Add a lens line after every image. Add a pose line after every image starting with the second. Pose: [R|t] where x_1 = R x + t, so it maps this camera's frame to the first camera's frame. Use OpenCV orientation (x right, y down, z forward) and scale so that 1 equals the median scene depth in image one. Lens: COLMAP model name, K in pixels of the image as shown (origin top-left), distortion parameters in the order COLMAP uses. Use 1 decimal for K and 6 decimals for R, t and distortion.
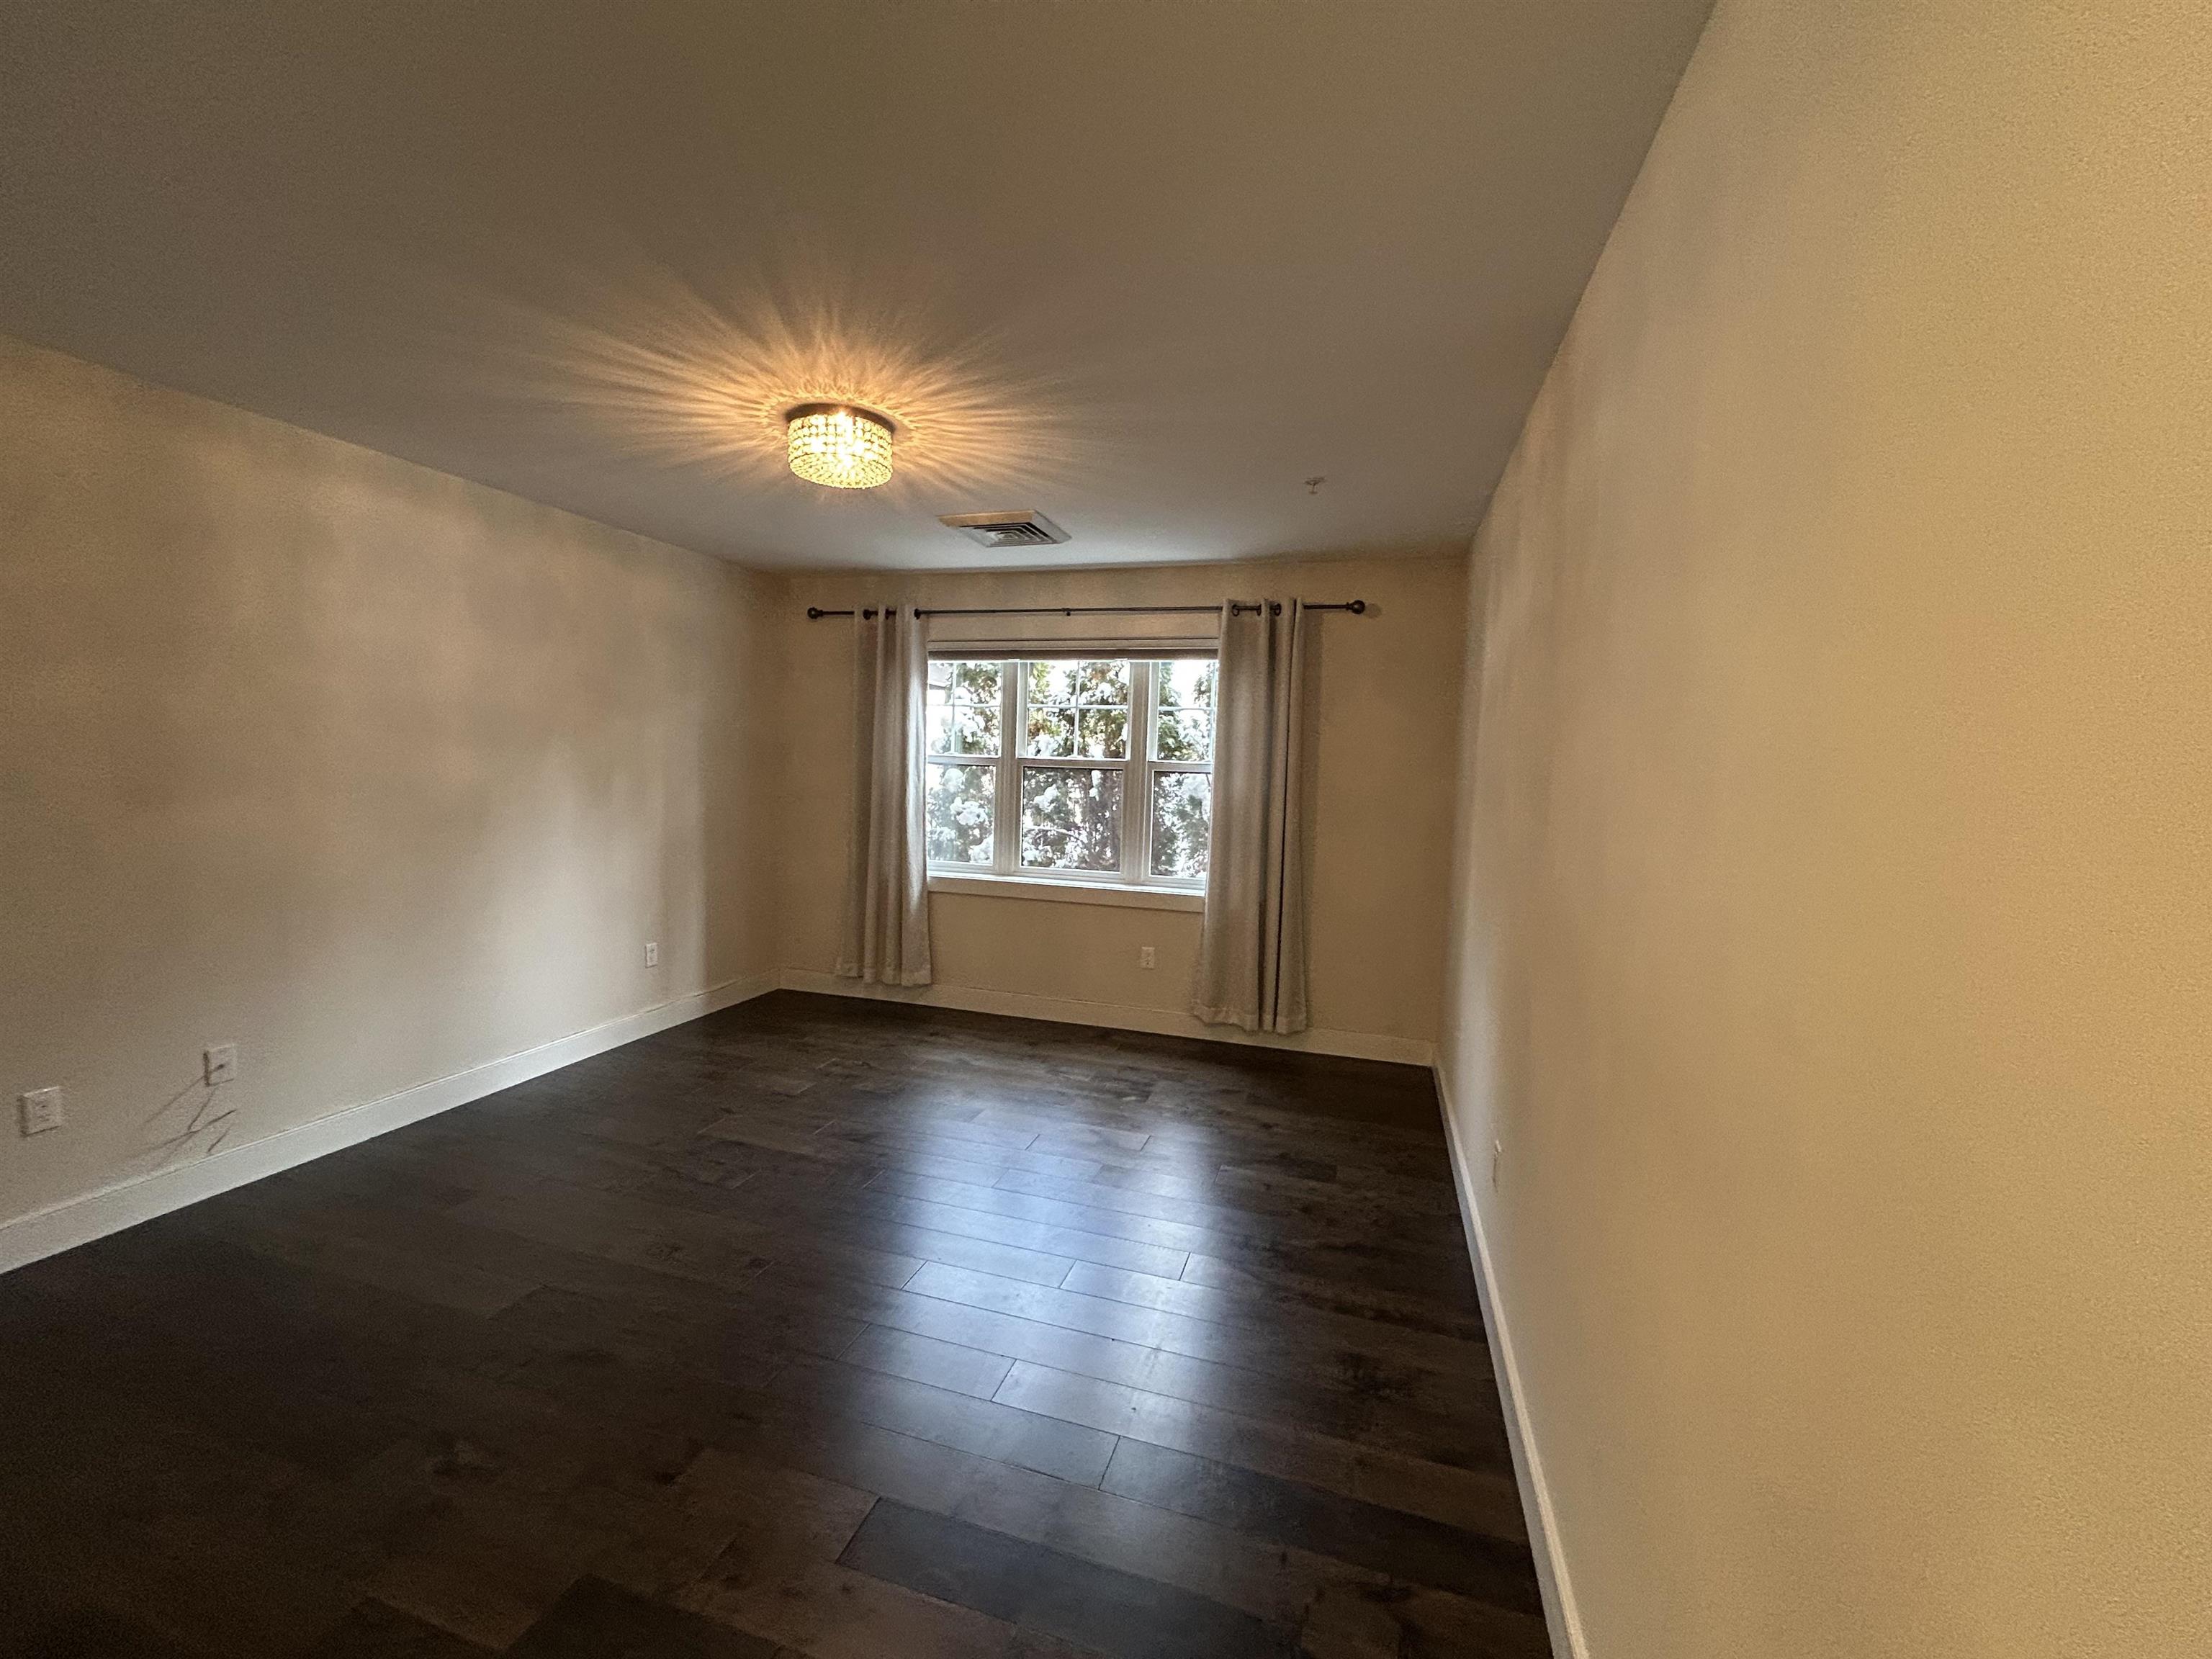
lens RADIAL K [[893.3, 0, 1101.5], [0, 893.3, 830.6], [0, 0, 1]] dist [-0.001246, 0.000404]
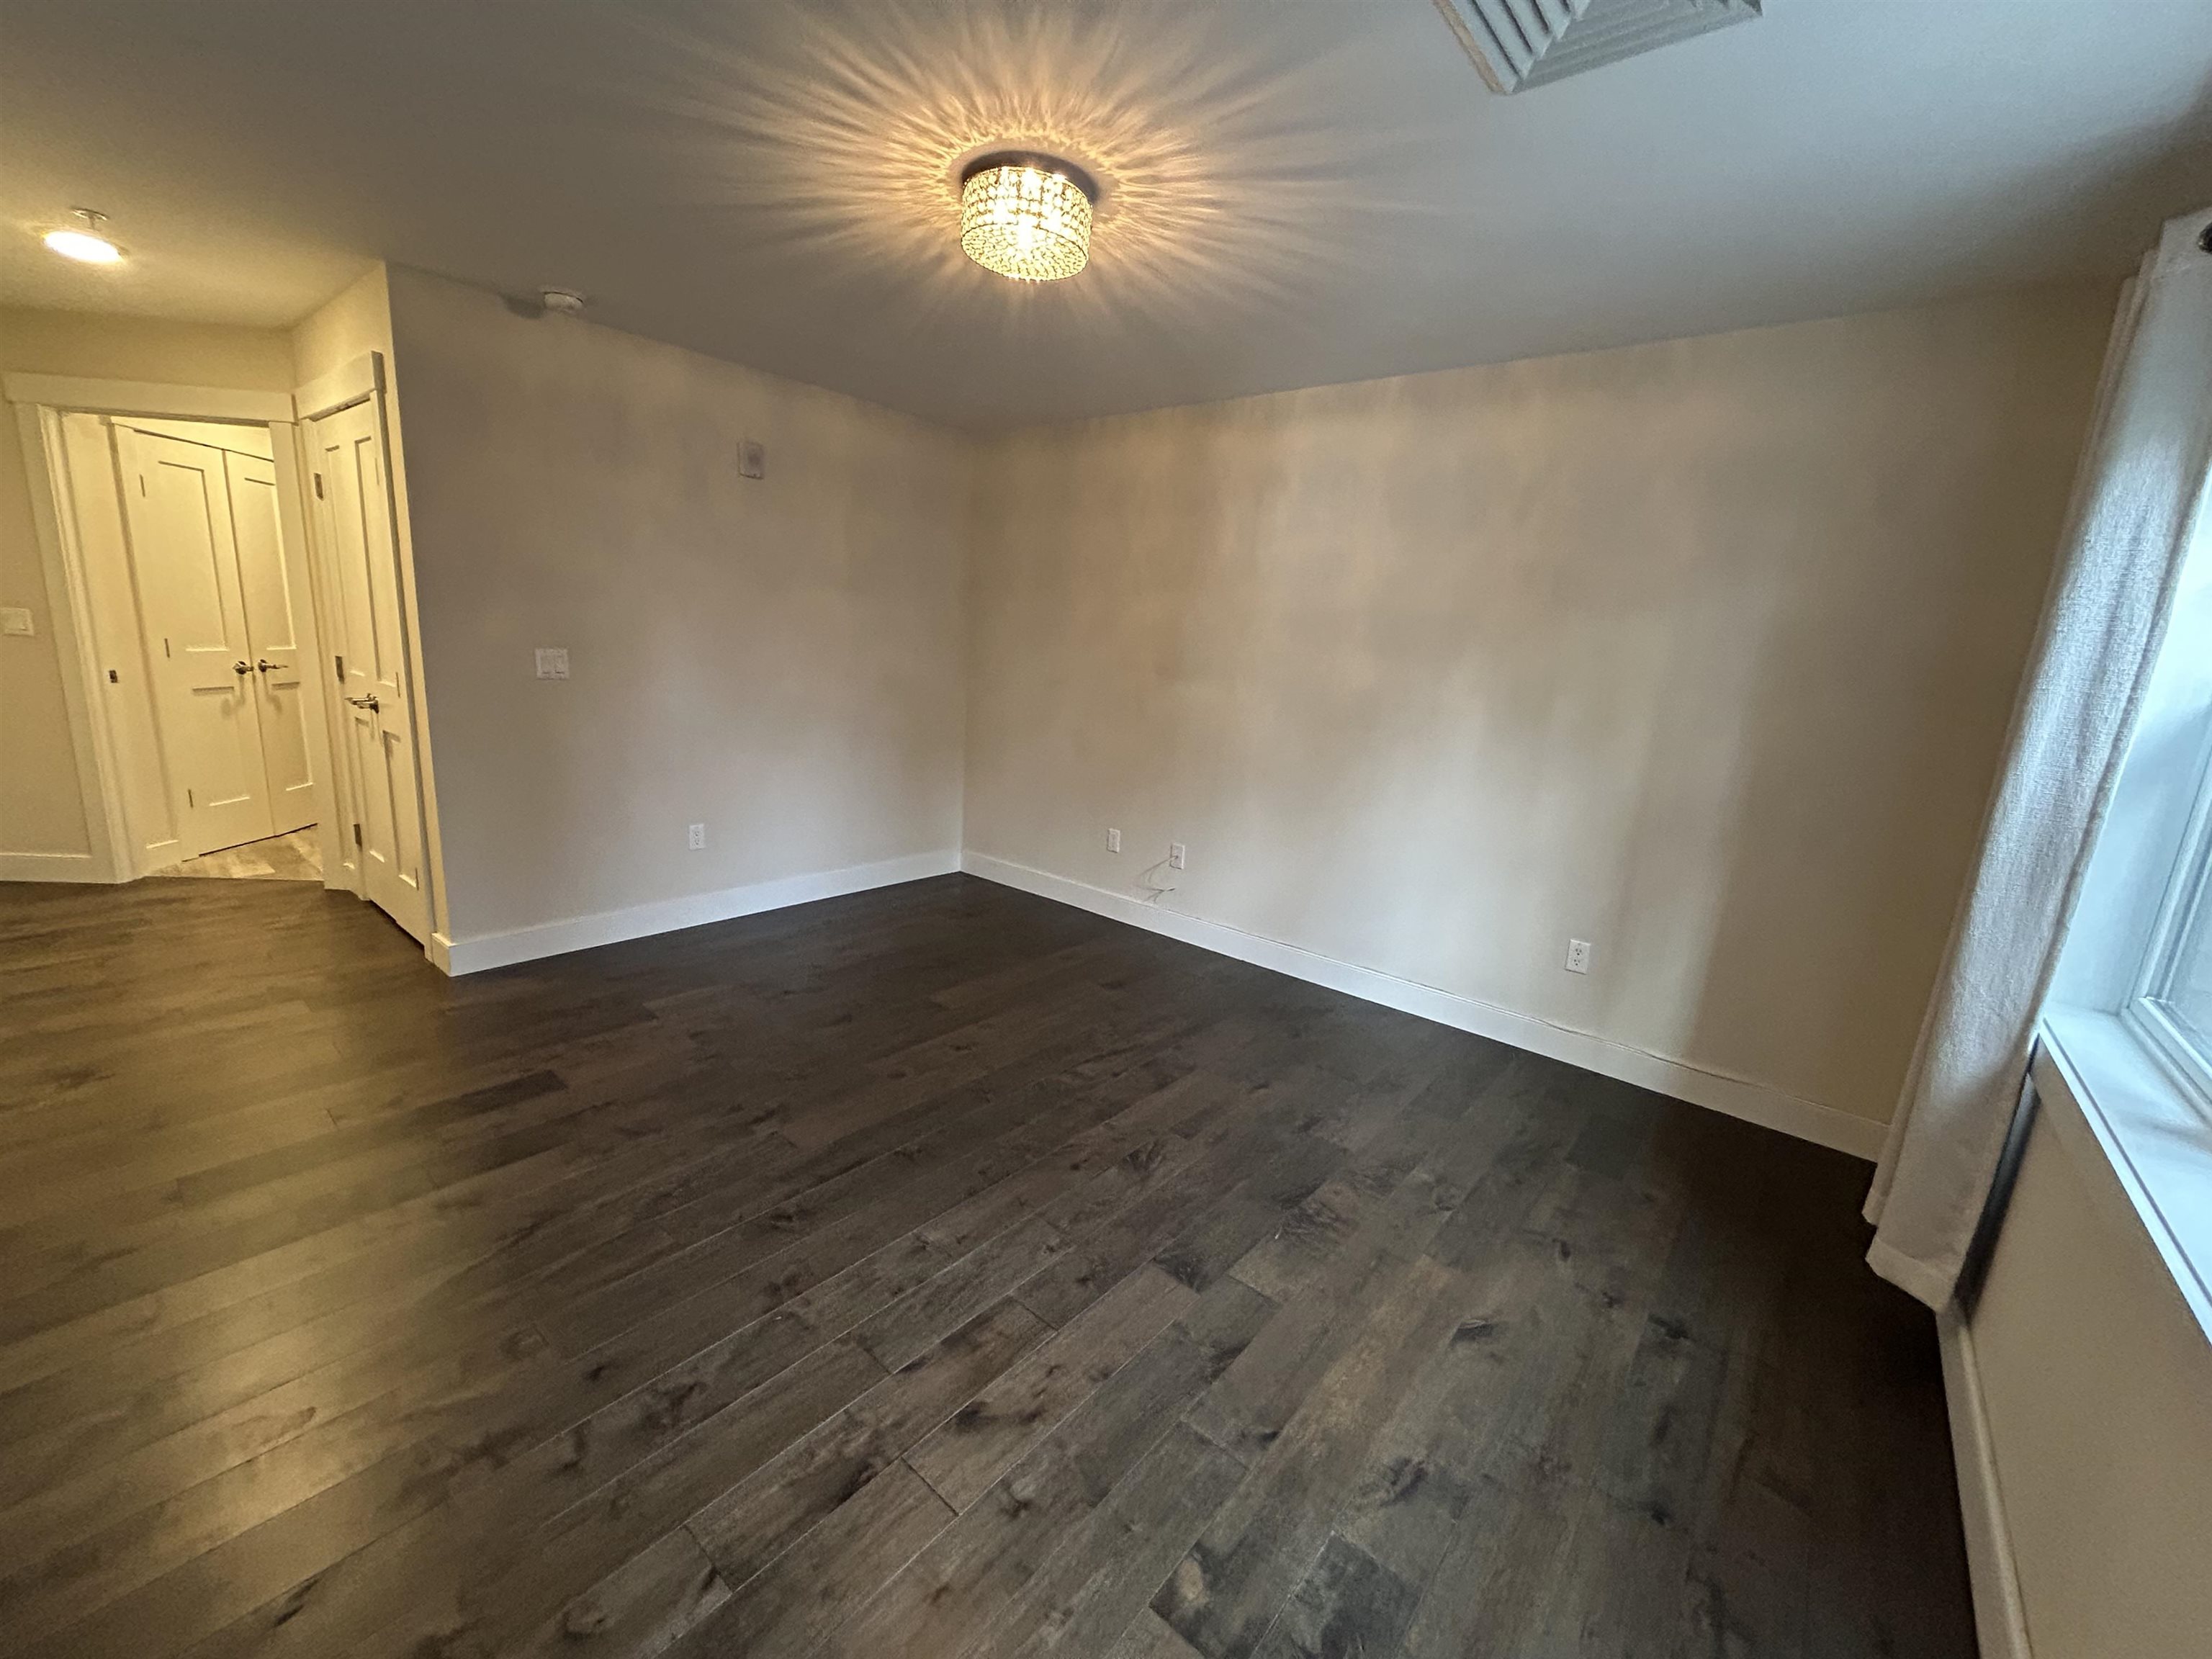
lens RADIAL K [[884.6, 0, 1096.0], [0, 884.6, 822.7], [0, 0, 1]] dist [0.001588, 0.000165]
pose [[-0.382996, 0.136142, -0.913663, 0.307197], [-0.146585, 0.967590, 0.205625, -0.058801], [0.912045, 0.212683, -0.350627, 0.954487]]
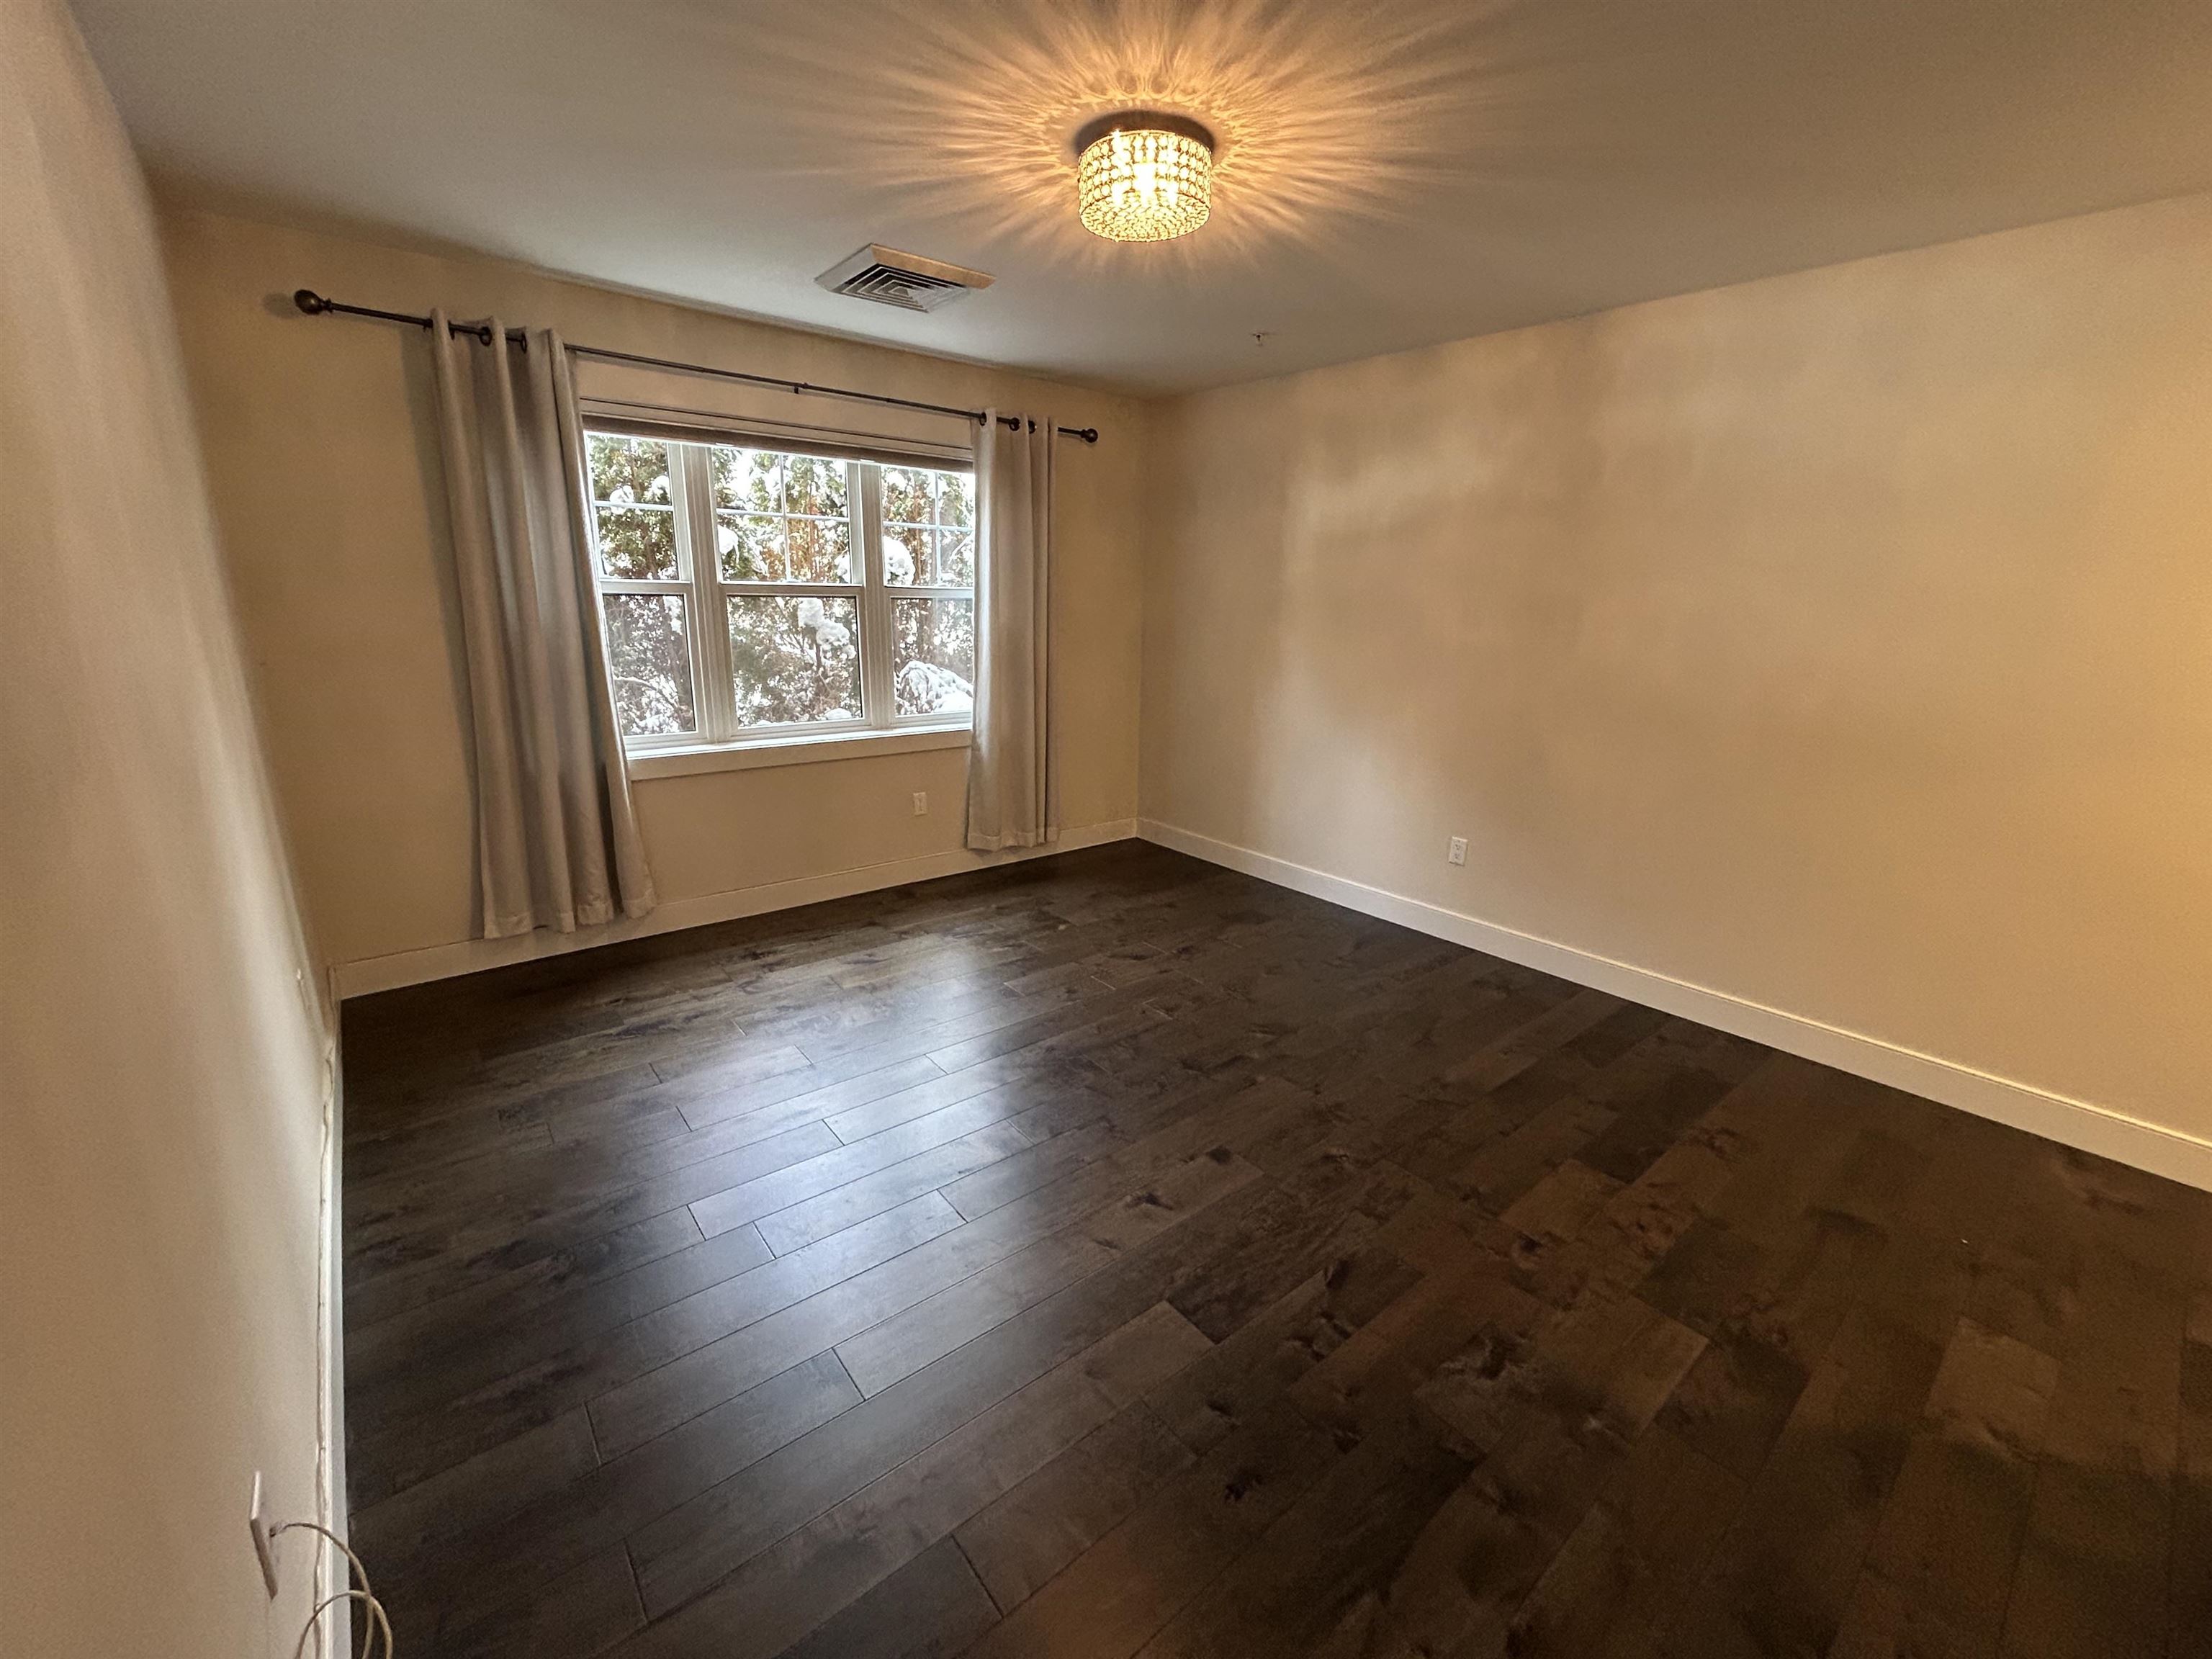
lens RADIAL K [[893.3, 0, 1101.5], [0, 893.3, 830.6], [0, 0, 1]] dist [-0.001246, 0.000404]
pose [[0.552605, -0.234764, 0.799696, -0.696112], [0.058367, 0.968054, 0.243856, -0.055095], [-0.831397, -0.088080, 0.548654, 0.375722]]
